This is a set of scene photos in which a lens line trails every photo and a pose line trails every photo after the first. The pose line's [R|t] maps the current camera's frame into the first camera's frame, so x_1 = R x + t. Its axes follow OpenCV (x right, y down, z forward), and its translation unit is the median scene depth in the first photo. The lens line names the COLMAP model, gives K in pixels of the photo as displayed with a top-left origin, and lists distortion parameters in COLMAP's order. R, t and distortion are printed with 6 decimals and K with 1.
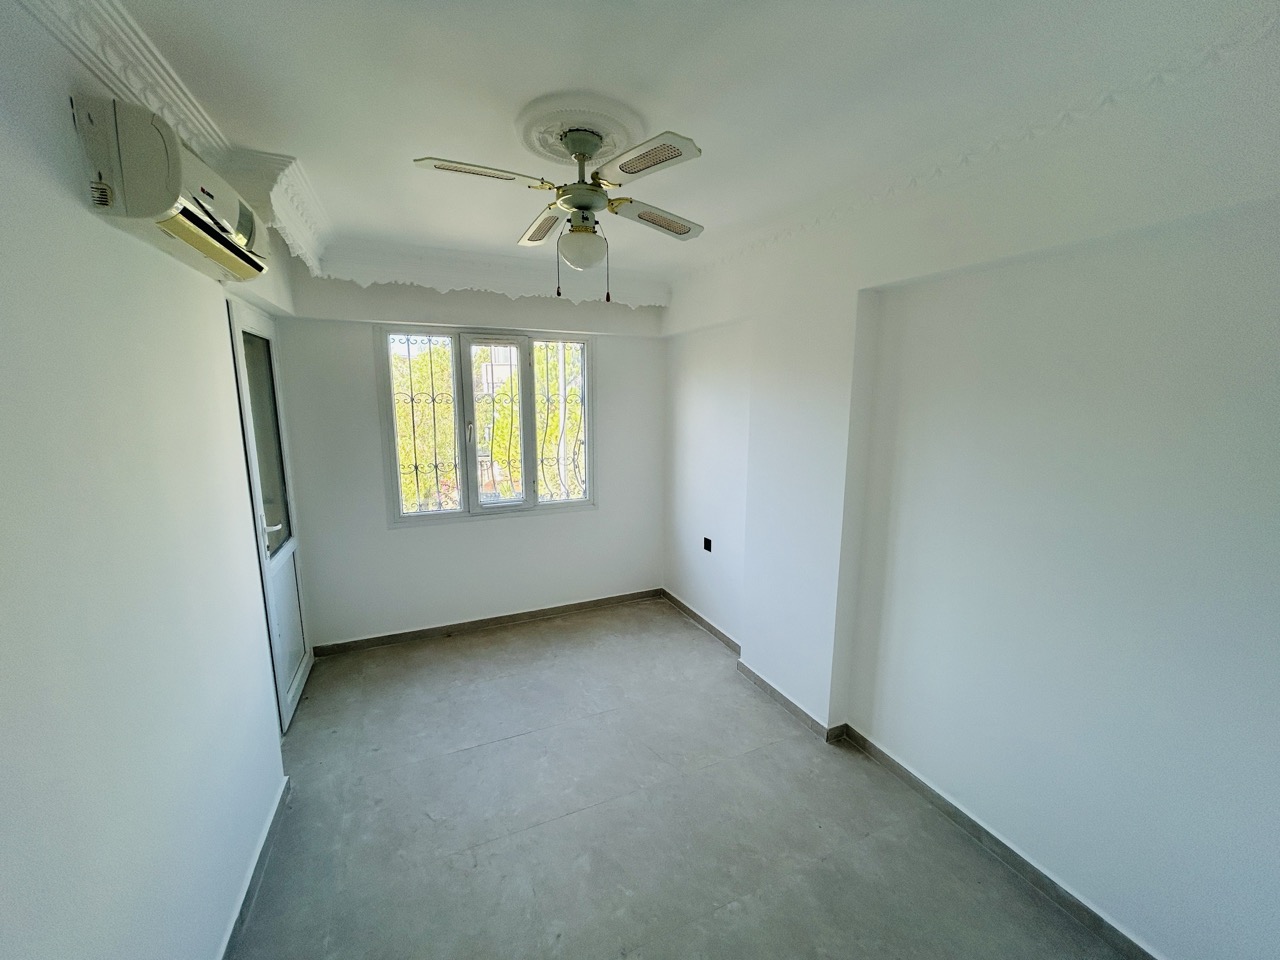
lens RADIAL K [[512.8, 0, 640.5], [0, 512.8, 480.8], [0, 0, 1]] dist [-0.001936, 0.000076]
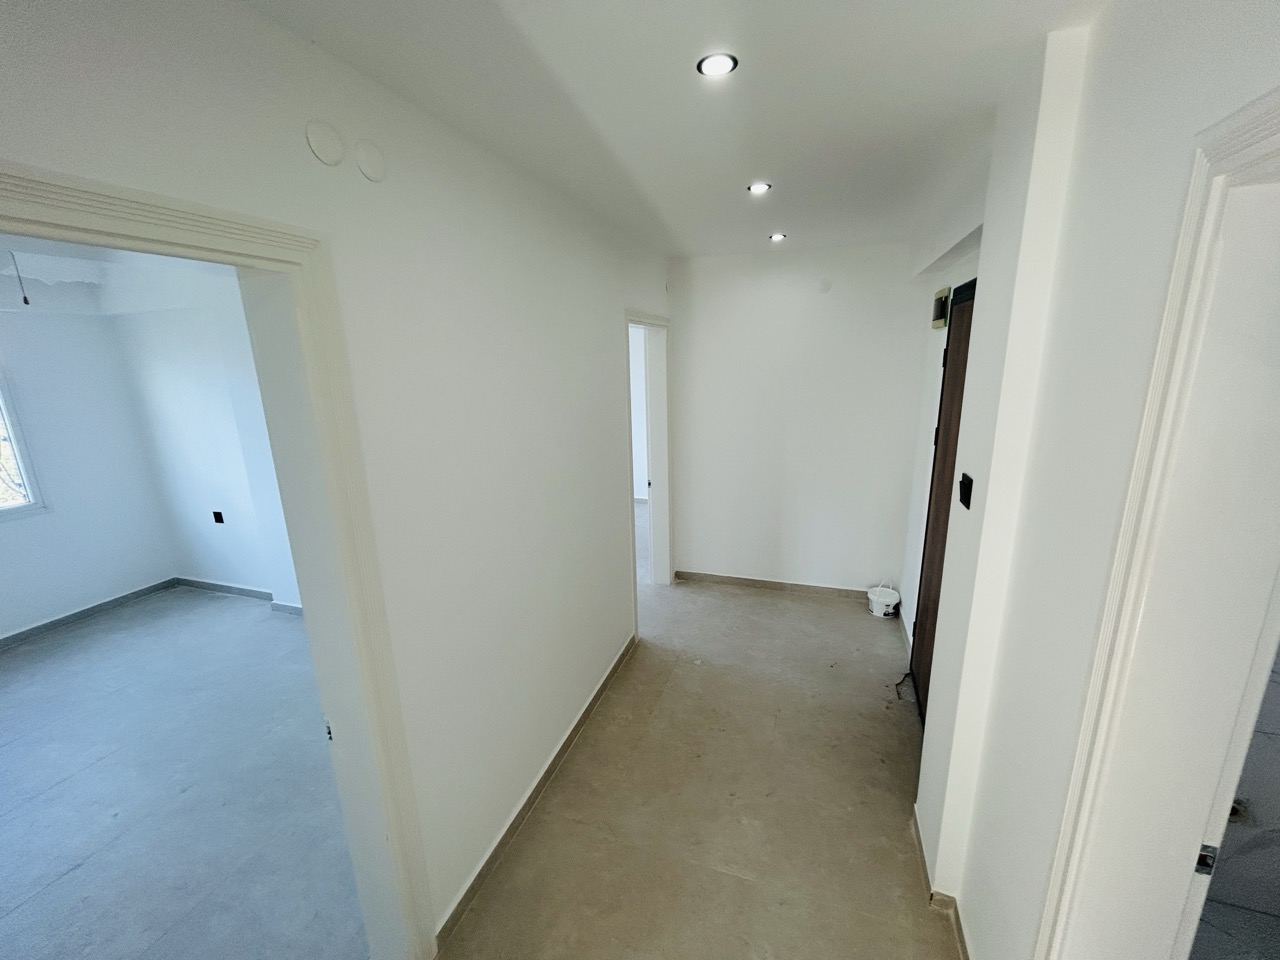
lens RADIAL K [[516.3, 0, 637.8], [0, 516.3, 477.9], [0, 0, 1]] dist [0.001207, -0.000038]
pose [[0.689305, -0.192755, 0.698358, -0.001153], [0.154483, 0.980893, 0.118258, 0.056619], [-0.707809, 0.026369, 0.705911, -0.396741]]
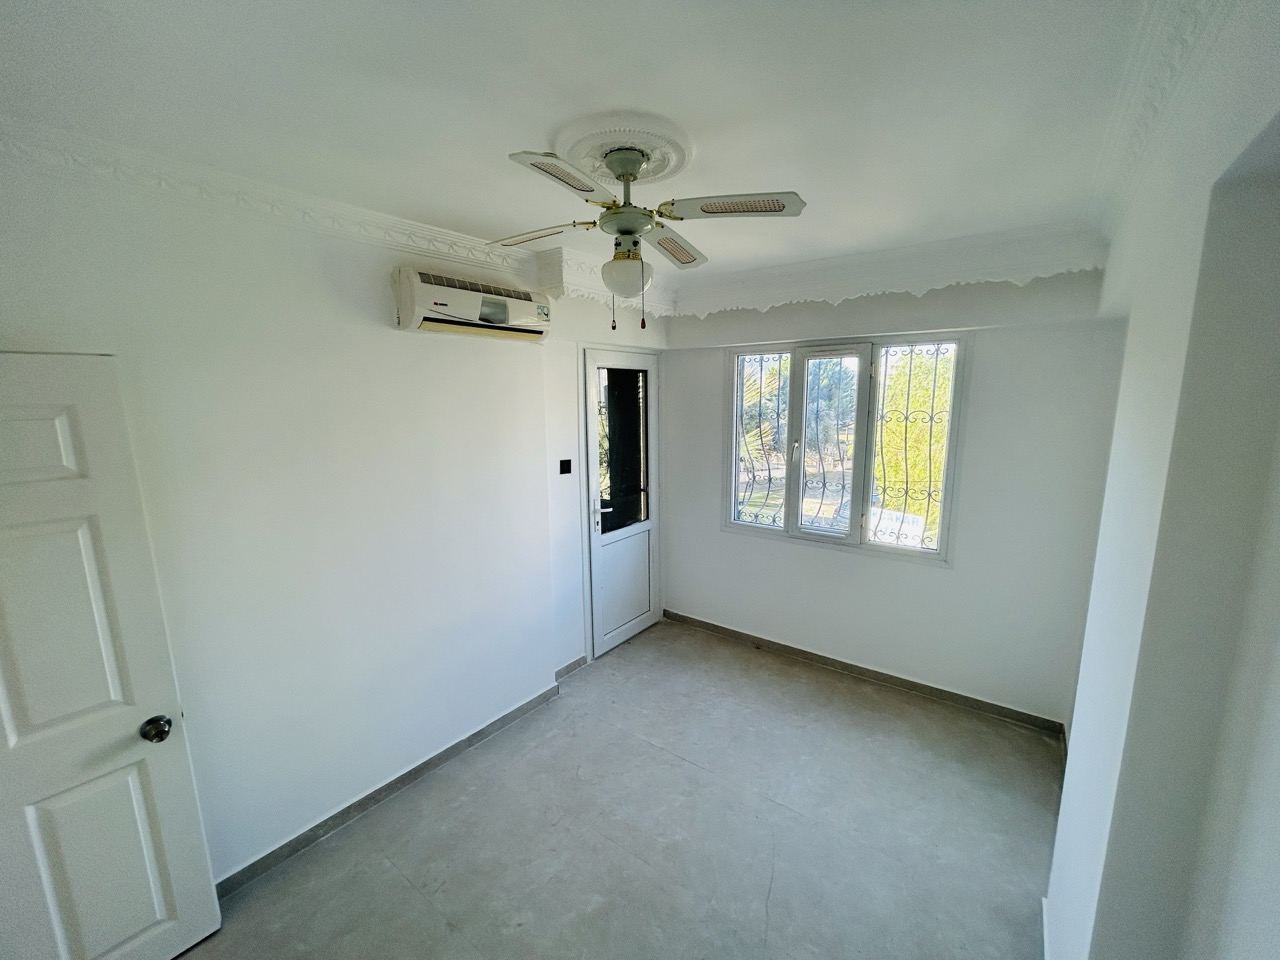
lens RADIAL K [[512.8, 0, 640.5], [0, 512.8, 480.8], [0, 0, 1]] dist [-0.001936, 0.000076]
pose [[0.485103, 0.138084, -0.863486, 0.368955], [-0.134899, 0.987450, 0.082122, -0.081290], [0.863989, 0.076646, 0.497642, 0.287656]]
